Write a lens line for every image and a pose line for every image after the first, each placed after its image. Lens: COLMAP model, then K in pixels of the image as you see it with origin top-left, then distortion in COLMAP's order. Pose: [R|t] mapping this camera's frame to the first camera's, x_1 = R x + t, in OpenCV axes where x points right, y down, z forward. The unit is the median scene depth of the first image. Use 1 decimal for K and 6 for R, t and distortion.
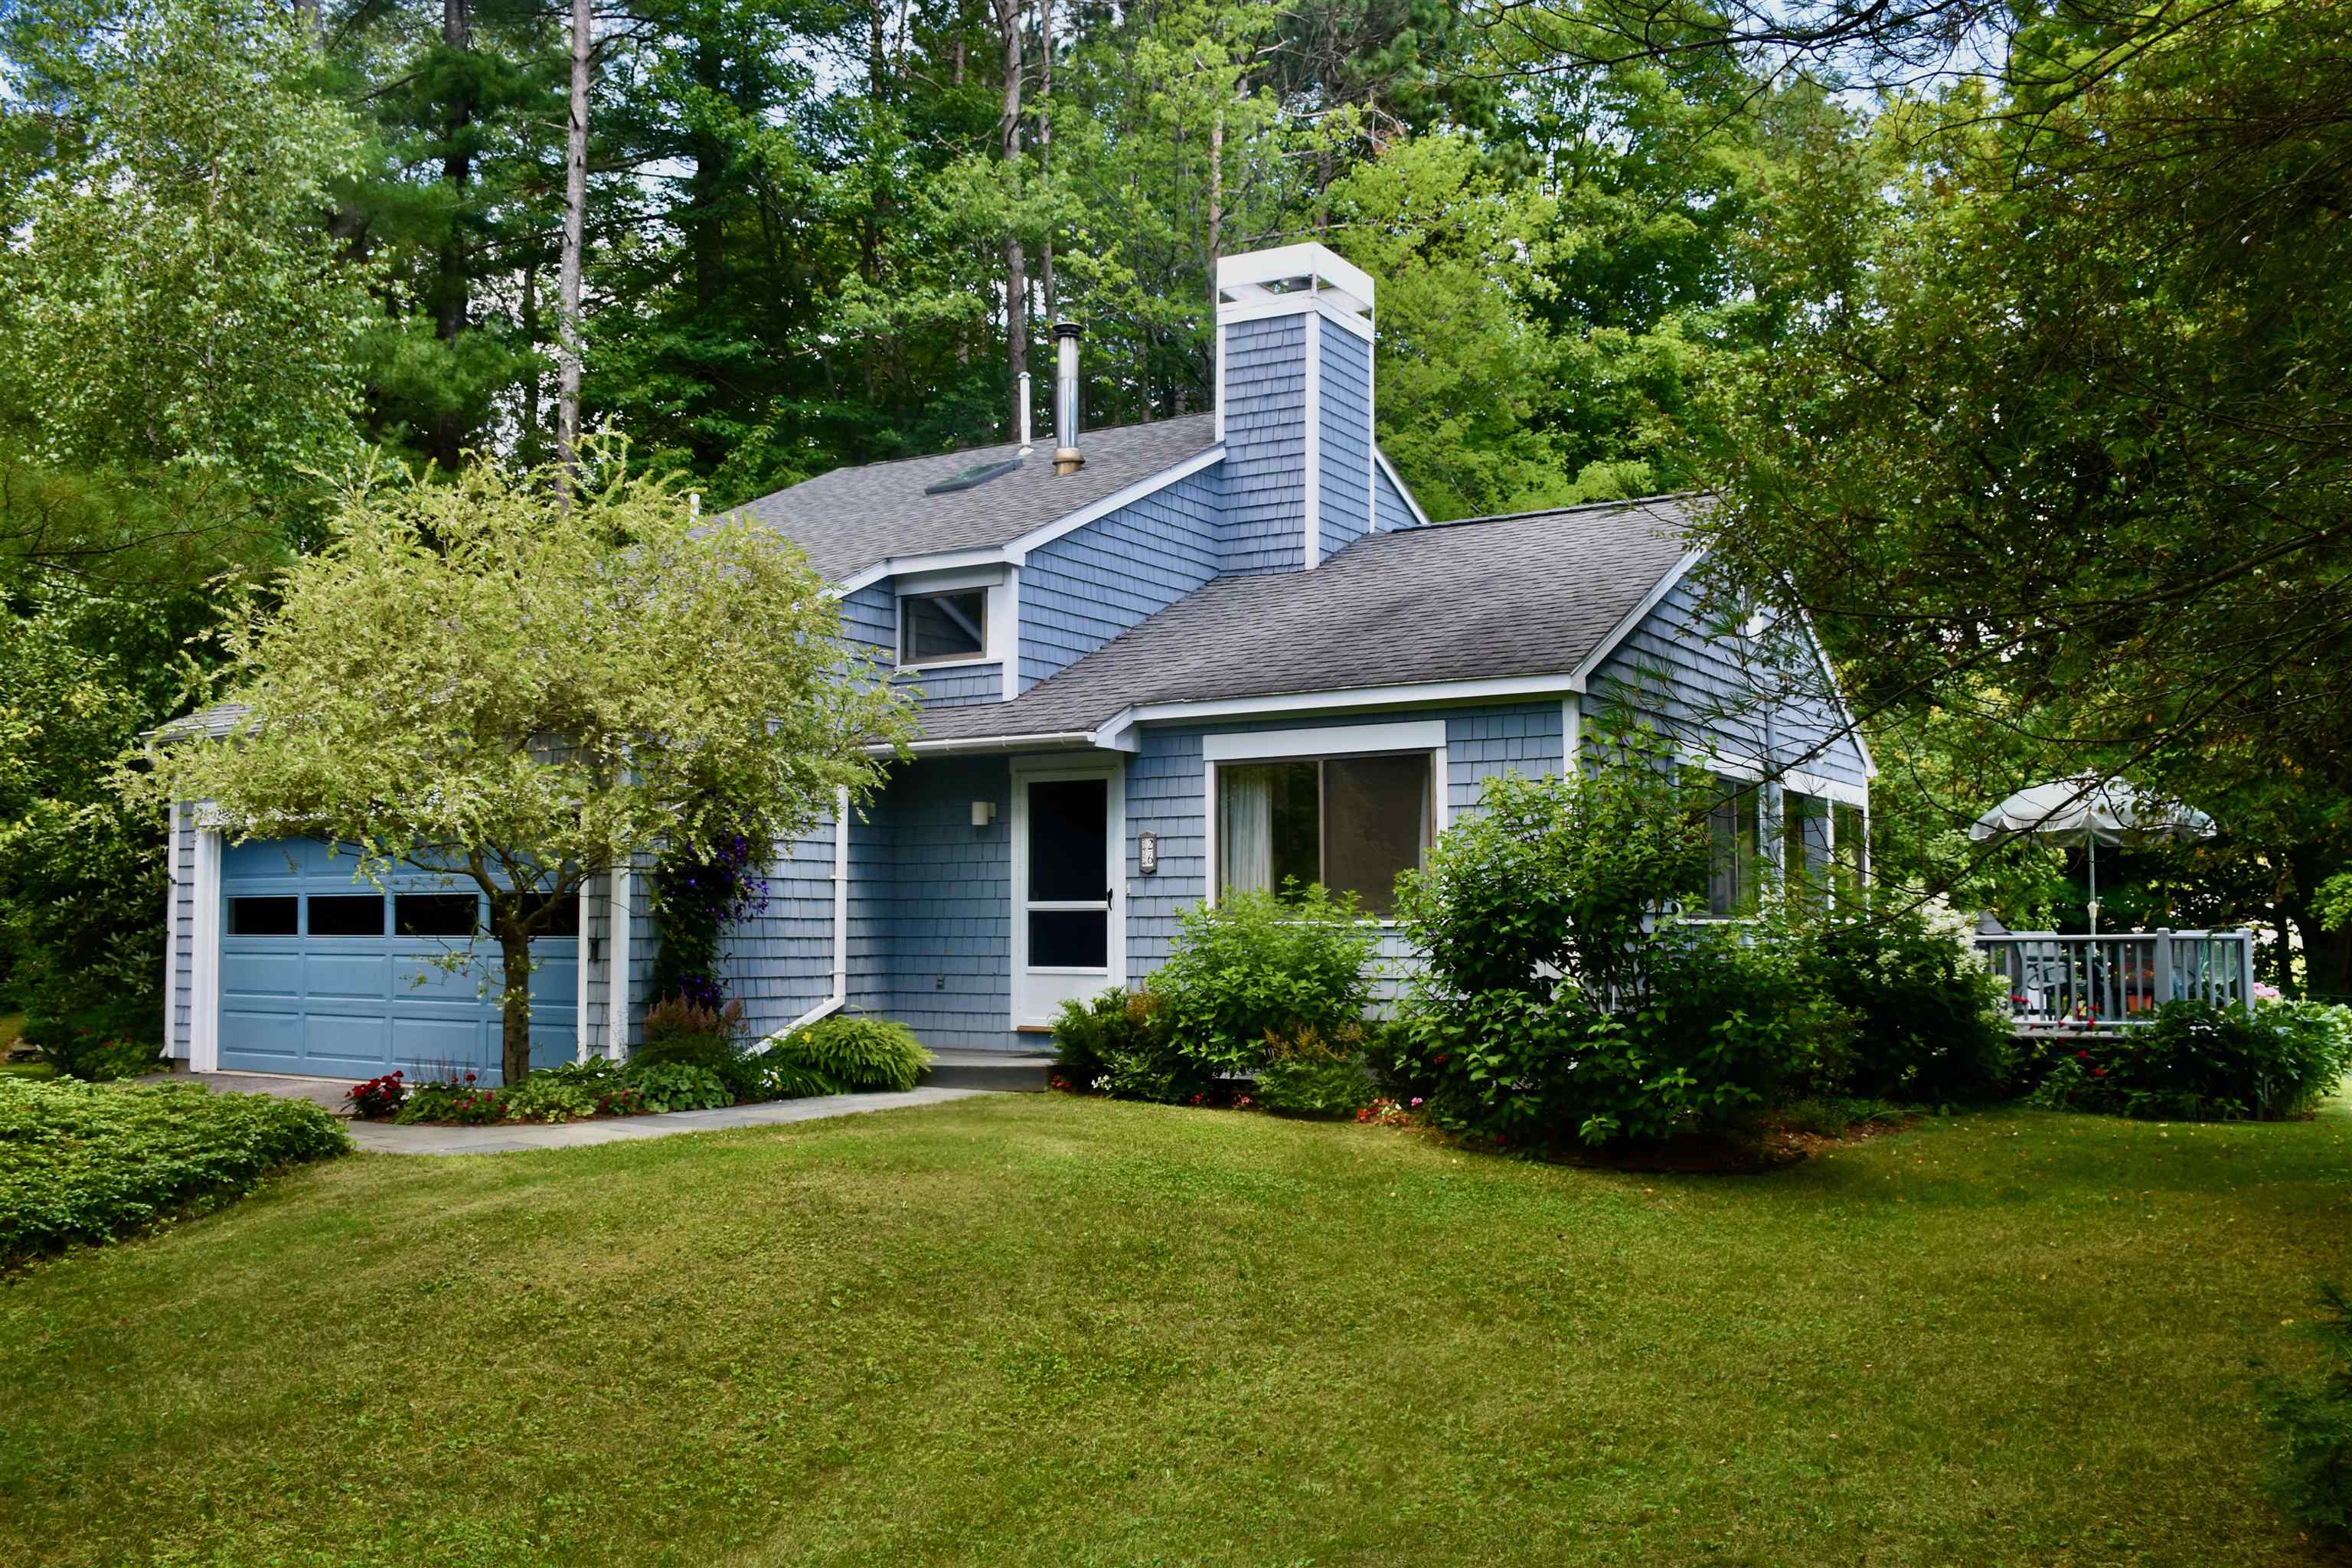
lens RADIAL K [[1851.4, 0, 1232.3], [0, 1851.4, 793.9], [0, 0, 1]] dist [-0.143149, 0.114691]
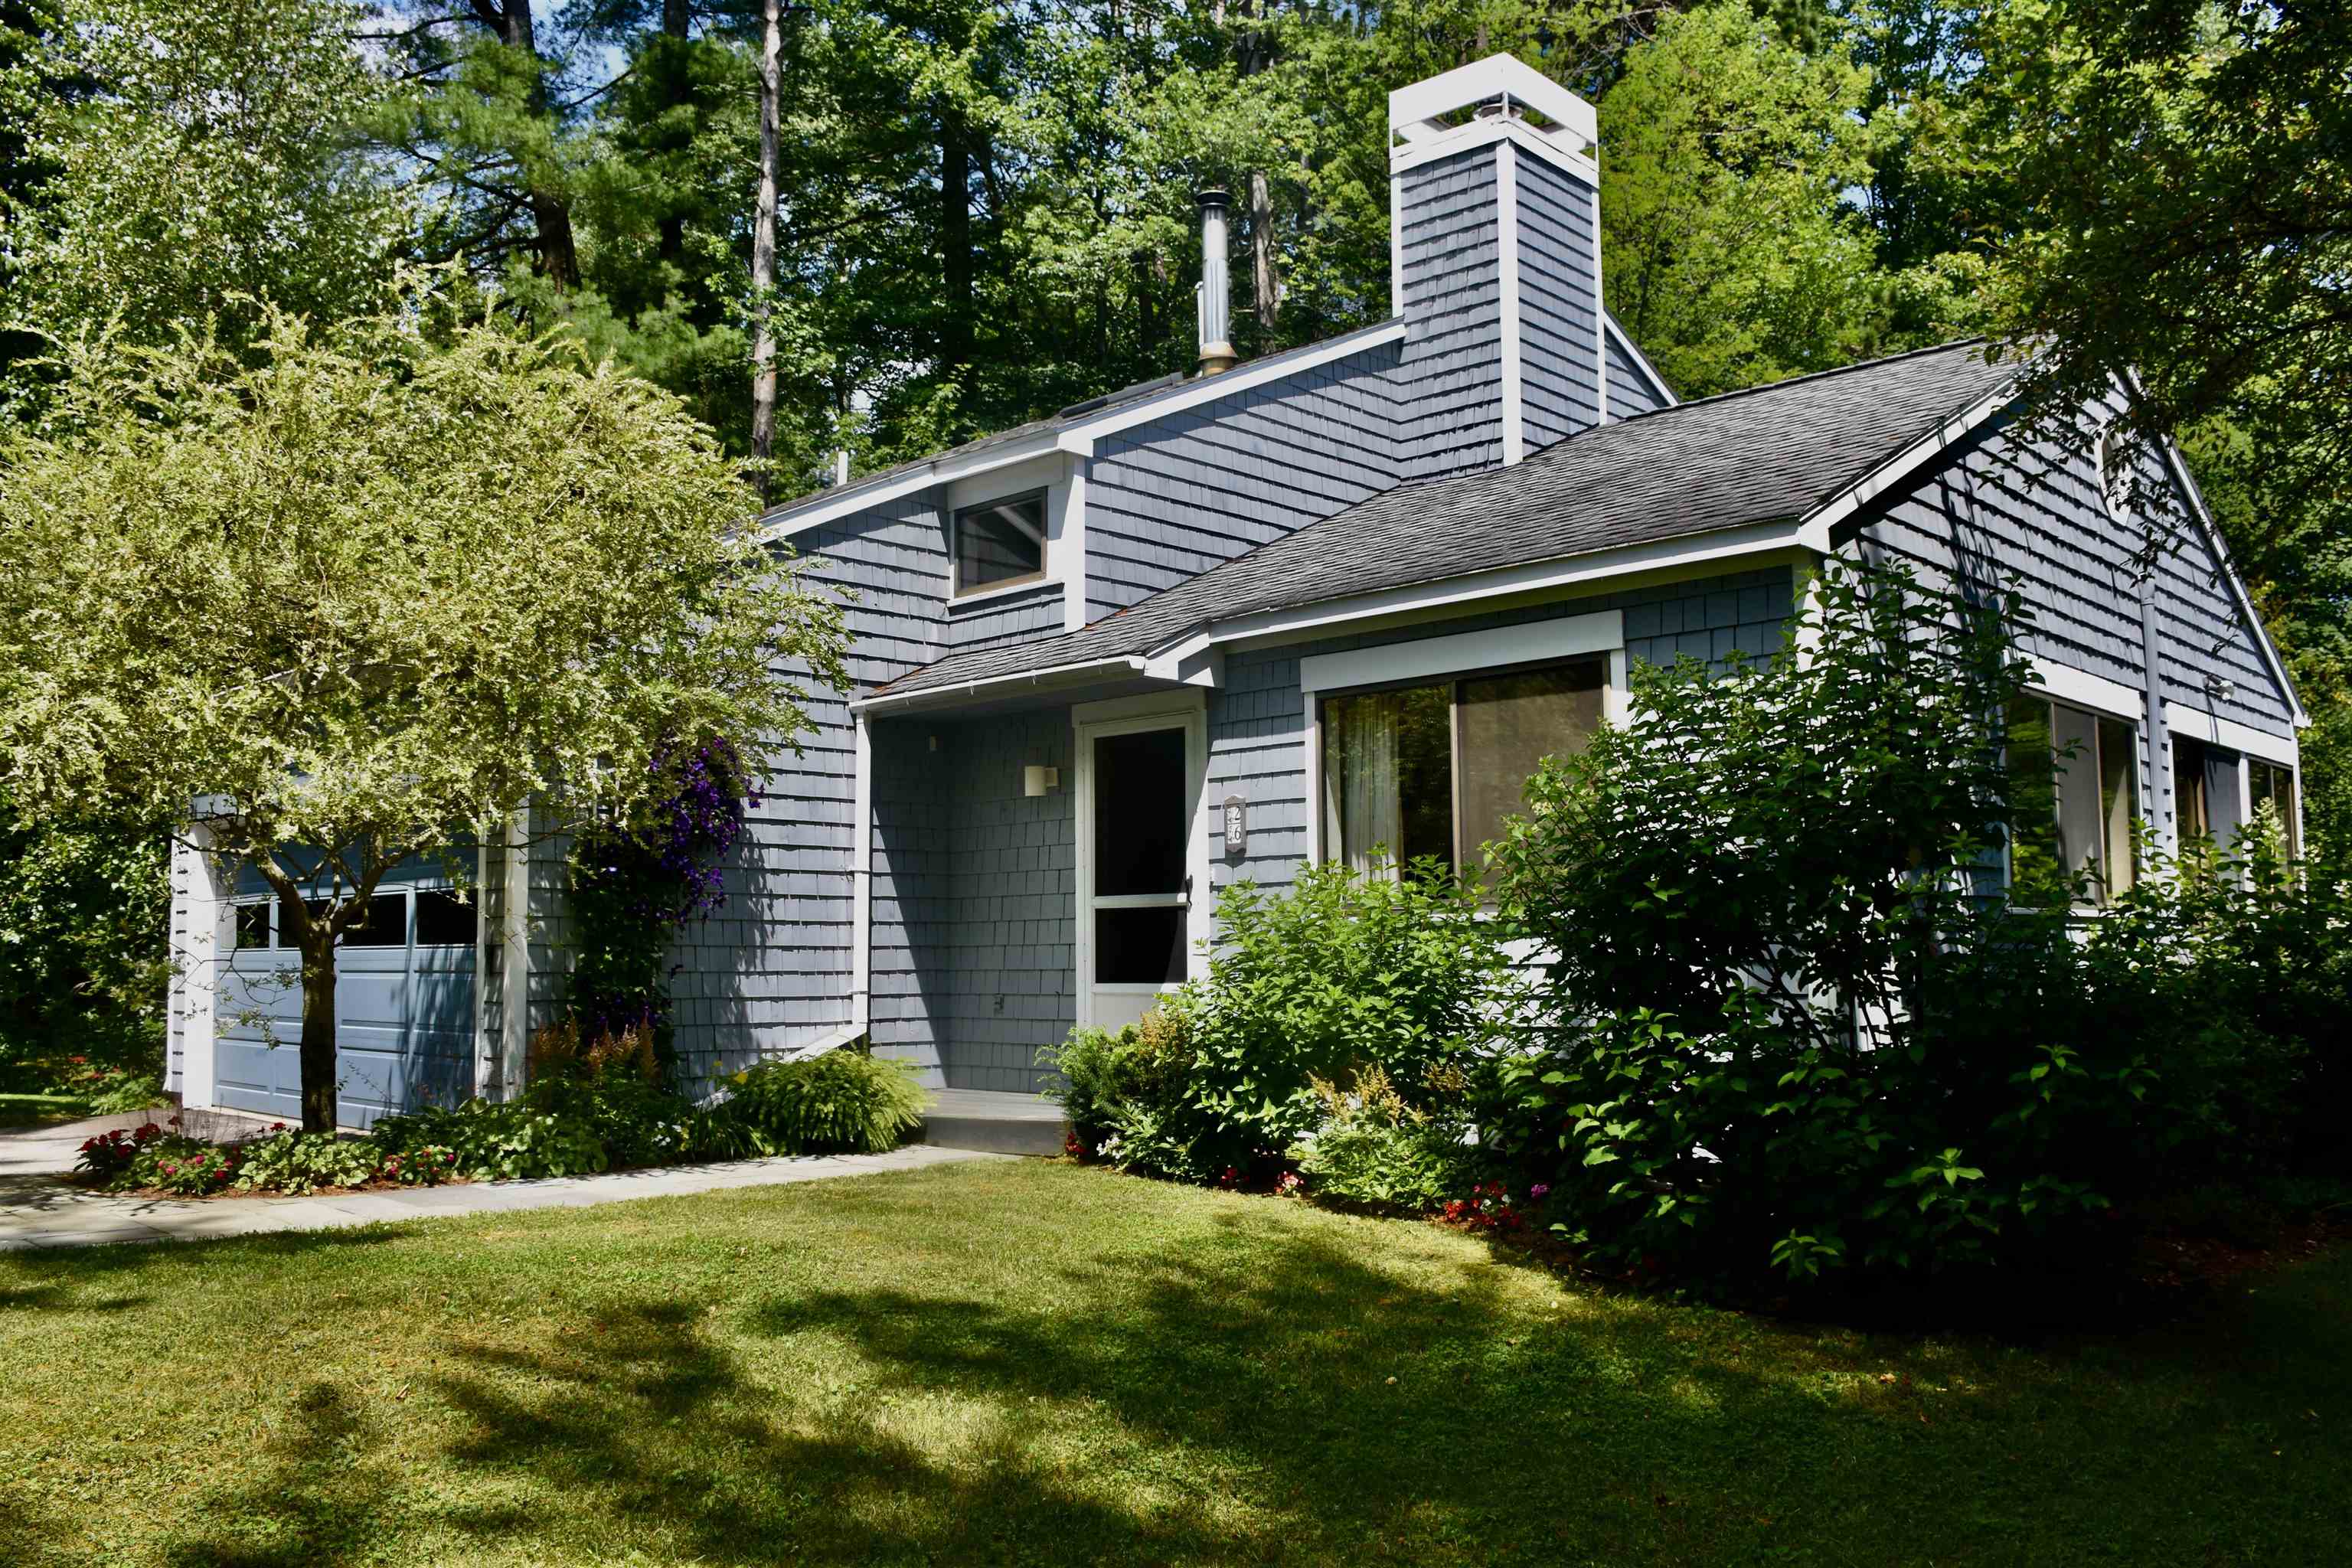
lens RADIAL K [[1880.2, 0, 1176.0], [0, 1880.2, 784.0], [0, 0, 1]] dist [-0.168987, 0.129555]
pose [[0.974942, -0.025960, -0.220941, 0.090746], [0.021625, 0.999524, -0.022016, 0.030025], [0.221408, 0.016686, 0.975039, 0.264398]]
